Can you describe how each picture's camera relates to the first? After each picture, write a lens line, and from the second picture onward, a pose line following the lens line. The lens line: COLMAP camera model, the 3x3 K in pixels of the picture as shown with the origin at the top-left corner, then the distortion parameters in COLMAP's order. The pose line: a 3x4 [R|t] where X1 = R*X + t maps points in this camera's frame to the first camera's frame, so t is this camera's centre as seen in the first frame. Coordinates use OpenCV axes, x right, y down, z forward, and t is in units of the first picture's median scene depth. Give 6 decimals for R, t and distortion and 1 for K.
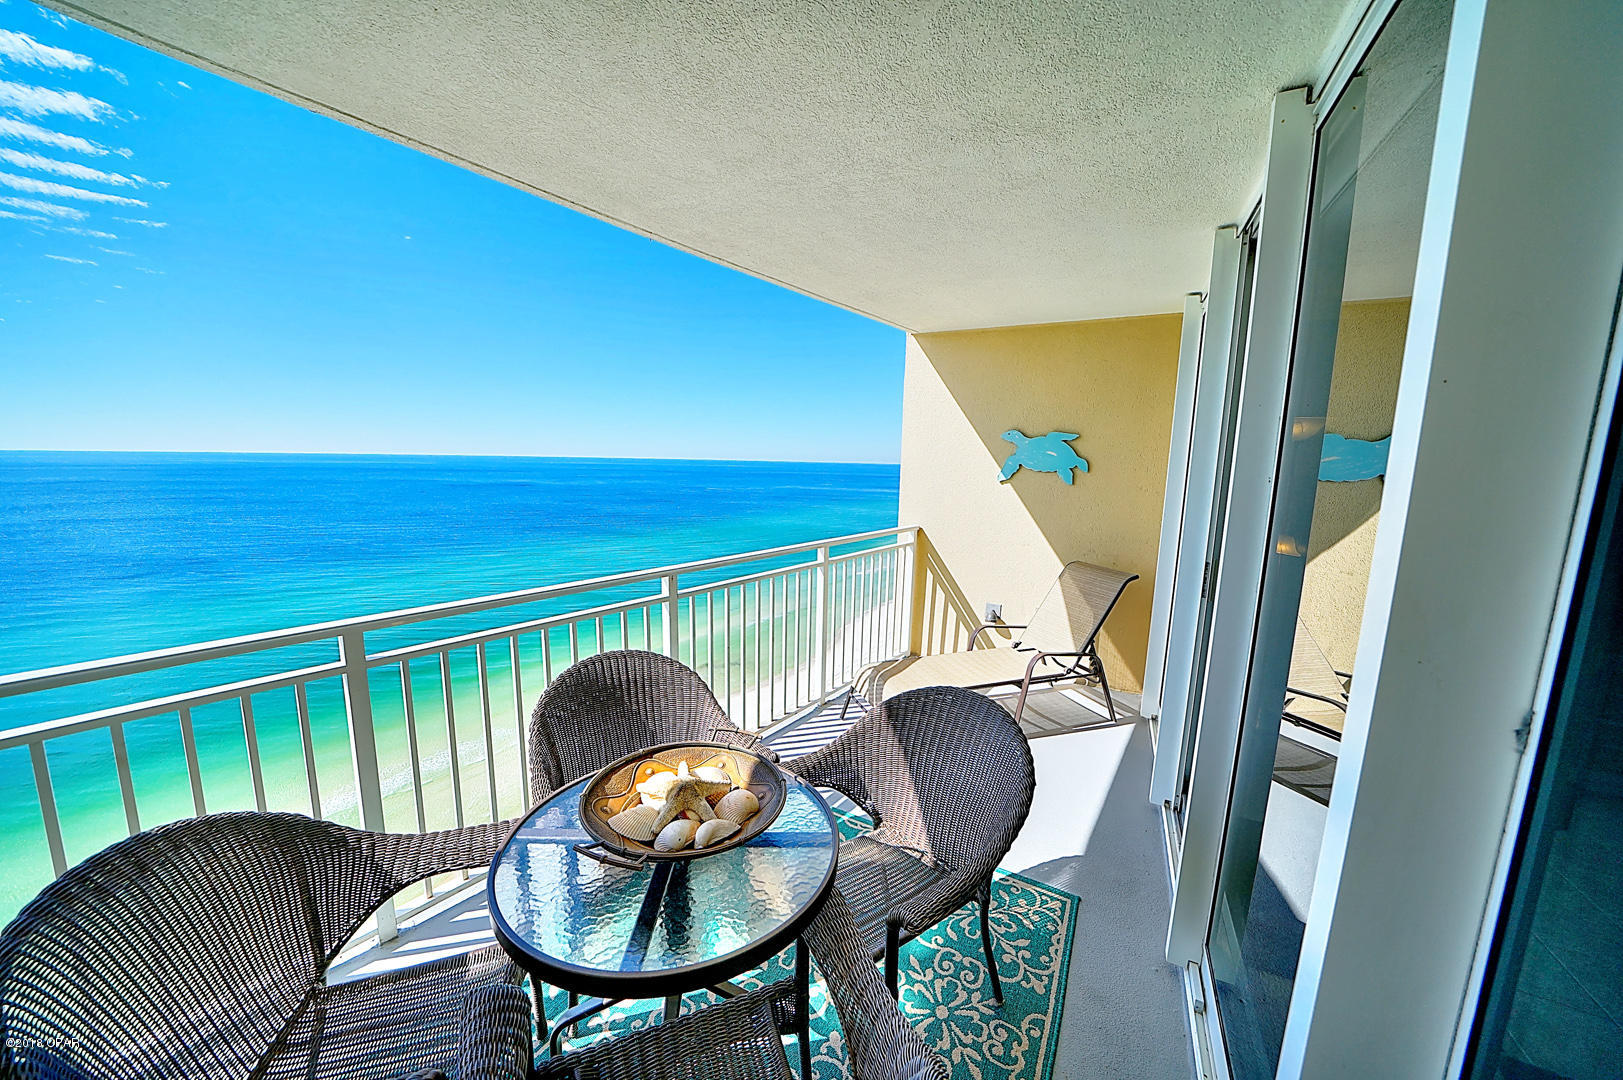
lens RADIAL K [[562.4, 0, 811.5], [0, 562.4, 540.0], [0, 0, 1]] dist [-0.029042, 0.002808]
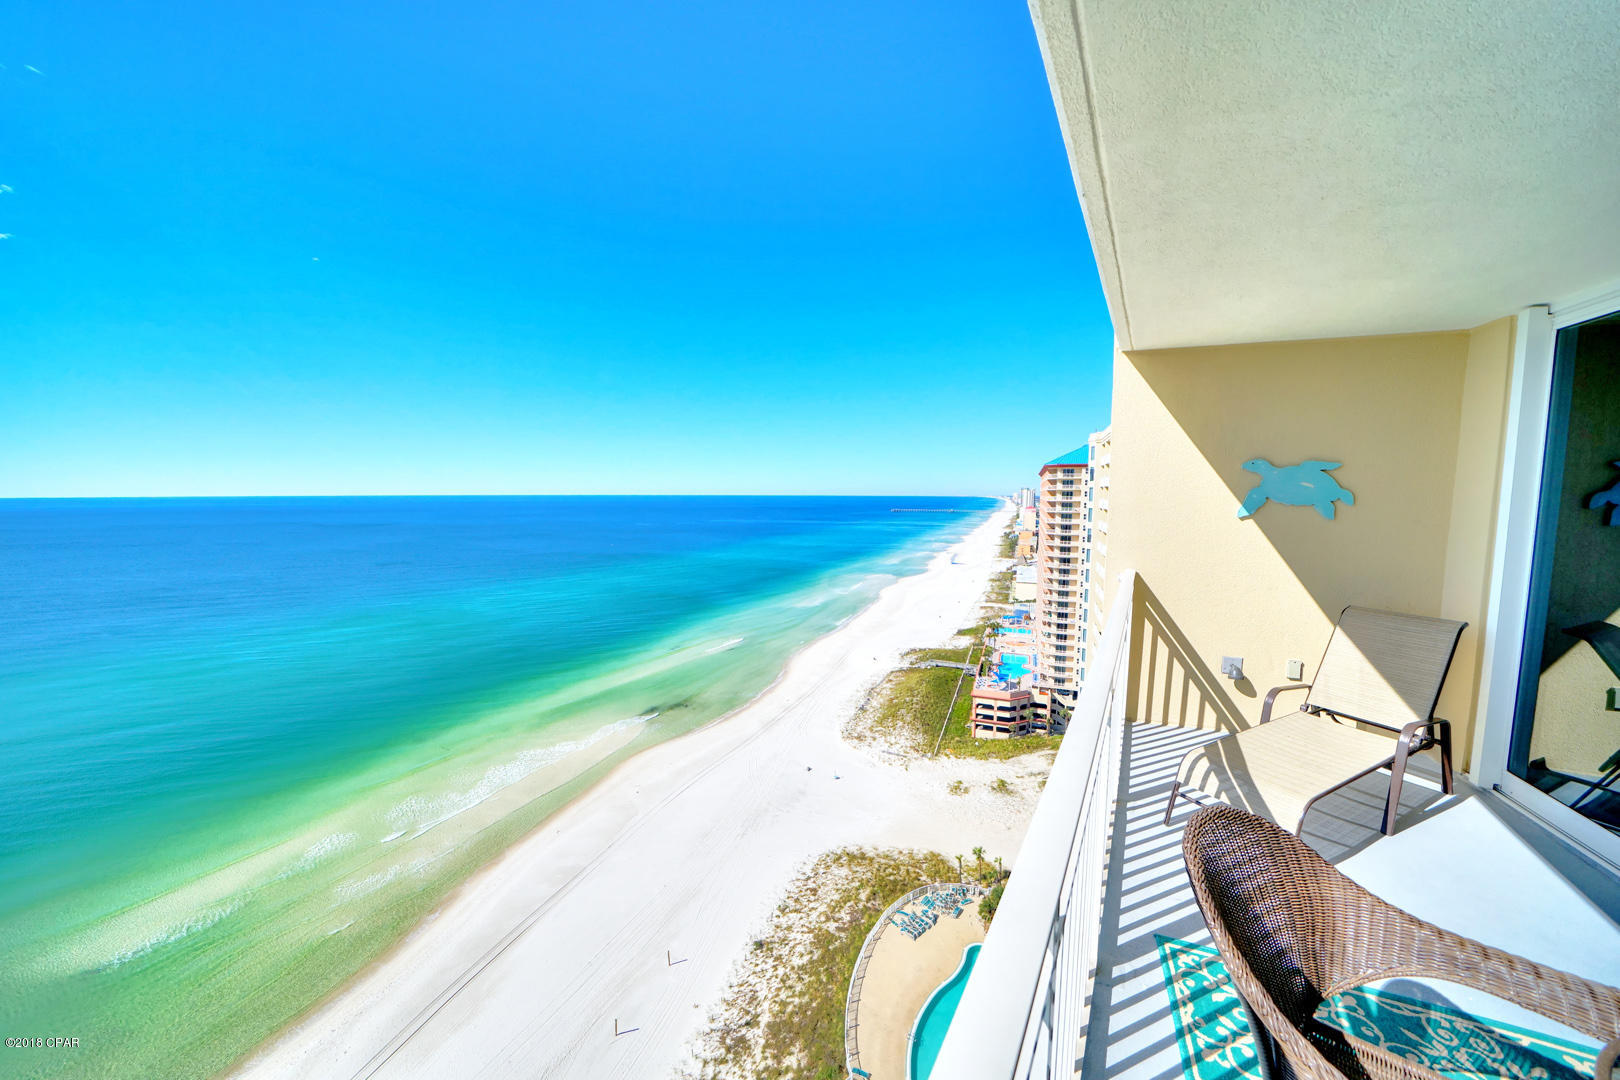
lens RADIAL K [[561.3, 0, 810.0], [0, 561.3, 540.0], [0, 0, 1]] dist [-0.029042, 0.002808]
pose [[0.993677, -0.030474, 0.108061, -0.455232], [0.036584, 0.997815, -0.055015, -0.049120], [-0.106148, 0.058620, 0.992621, 0.229768]]
